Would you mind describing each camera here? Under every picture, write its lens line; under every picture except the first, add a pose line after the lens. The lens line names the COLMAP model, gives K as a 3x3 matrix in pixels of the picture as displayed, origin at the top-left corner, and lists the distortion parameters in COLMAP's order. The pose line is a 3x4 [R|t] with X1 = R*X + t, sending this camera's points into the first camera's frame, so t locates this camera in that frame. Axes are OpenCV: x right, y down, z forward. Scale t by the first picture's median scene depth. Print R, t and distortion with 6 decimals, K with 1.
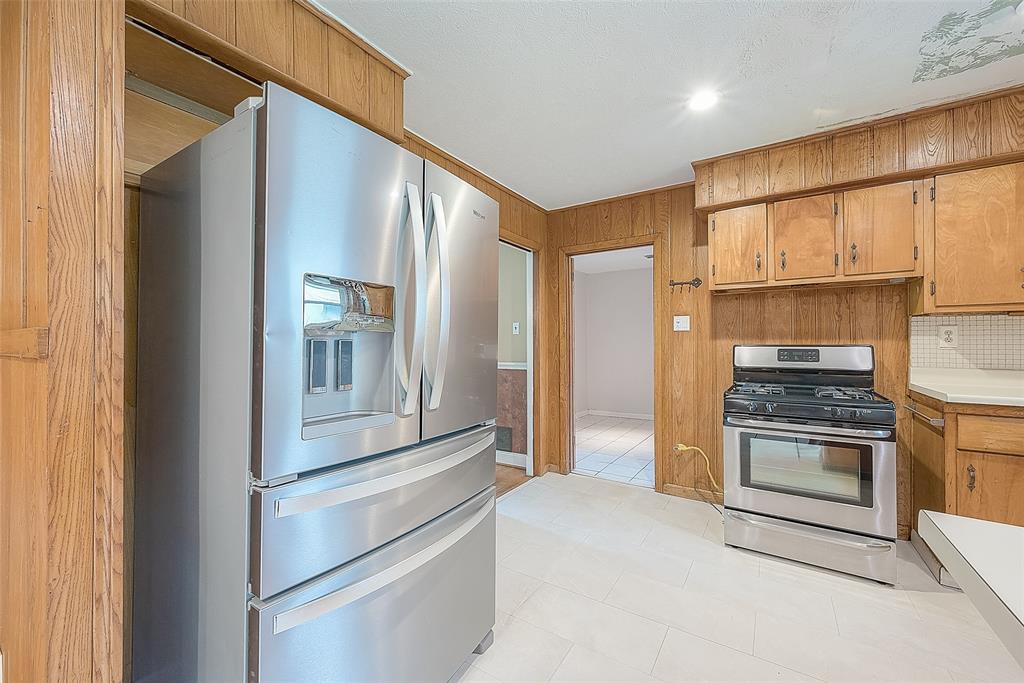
lens RADIAL K [[409.0, 0, 513.9], [0, 409.0, 342.1], [0, 0, 1]] dist [0.002309, 0.000106]
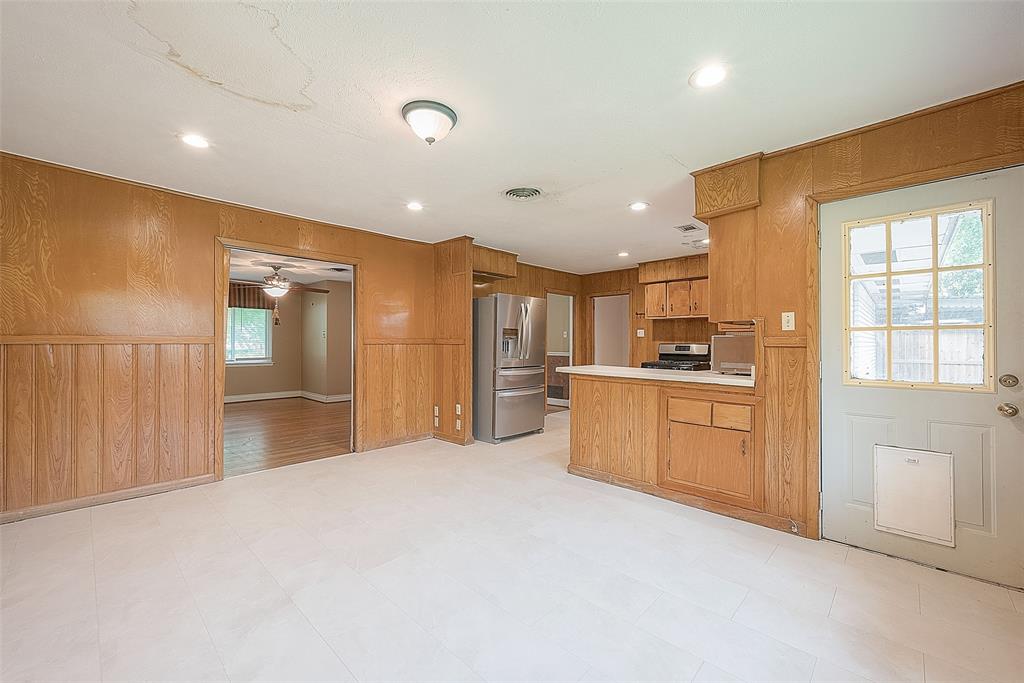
lens RADIAL K [[409.0, 0, 513.9], [0, 409.0, 342.1], [0, 0, 1]] dist [0.002309, 0.000106]
pose [[0.980874, 0.005883, -0.194552, 0.222020], [-0.005230, 0.999979, 0.003869, -0.006090], [0.194571, -0.002777, 0.980885, -1.436618]]
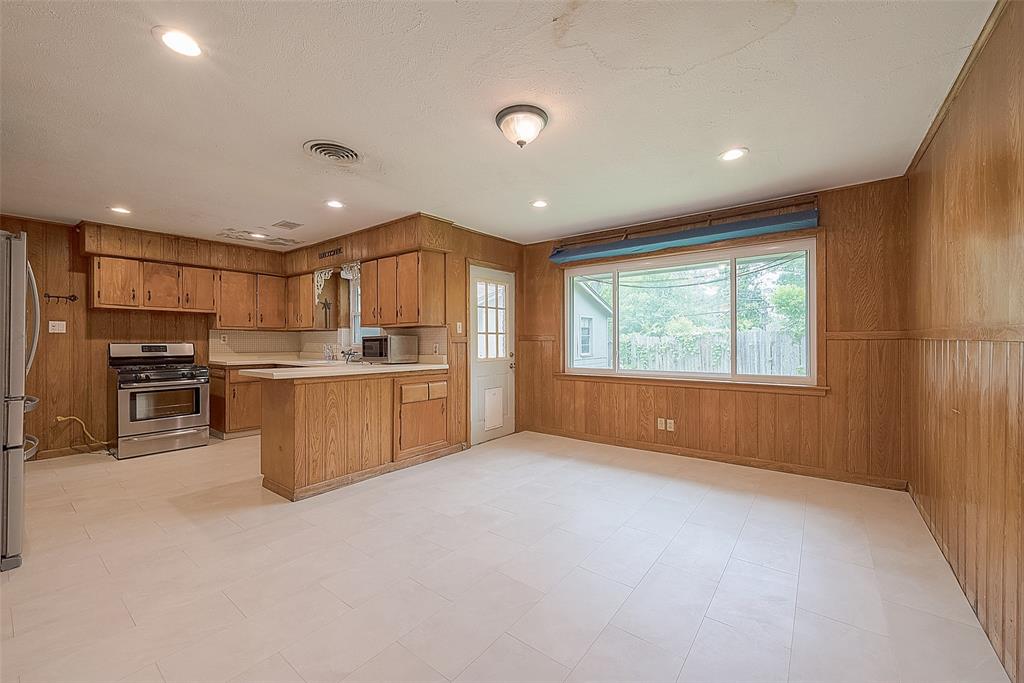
lens RADIAL K [[409.0, 0, 513.9], [0, 409.0, 342.1], [0, 0, 1]] dist [0.002309, 0.000106]
pose [[0.096016, 0.002997, 0.995375, -0.943616], [-0.001082, 0.999995, -0.002906, 0.007023], [-0.995379, -0.000798, 0.096018, -0.737427]]
